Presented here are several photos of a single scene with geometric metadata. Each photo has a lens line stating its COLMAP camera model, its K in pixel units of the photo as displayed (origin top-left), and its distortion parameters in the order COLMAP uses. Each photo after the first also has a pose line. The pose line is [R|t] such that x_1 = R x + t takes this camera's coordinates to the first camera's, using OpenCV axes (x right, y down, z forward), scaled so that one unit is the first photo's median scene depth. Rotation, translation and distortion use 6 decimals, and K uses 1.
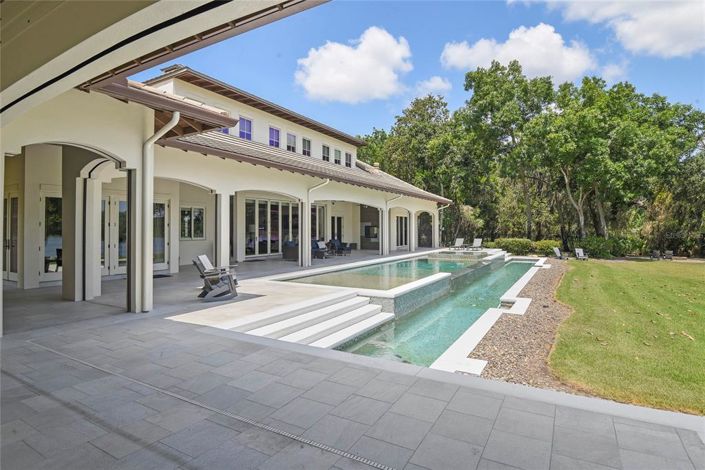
lens RADIAL K [[372.4, 0, 351.6], [0, 372.4, 228.9], [0, 0, 1]] dist [-0.002744, -0.000149]
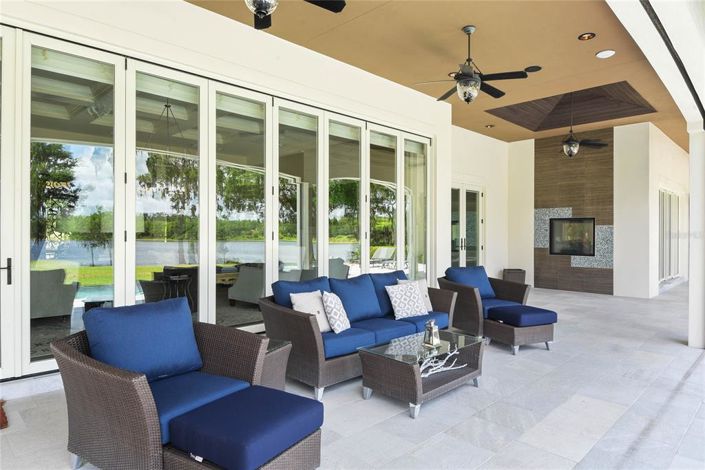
lens RADIAL K [[446.9, 0, 352.5], [0, 446.9, 236.0], [0, 0, 1]] dist [0.006852, 0.000371]
pose [[0.969747, 0.006217, -0.244032, -0.032158], [-0.001930, 0.999840, 0.017803, 0.000707], [0.244104, -0.016793, 0.969604, 0.486016]]
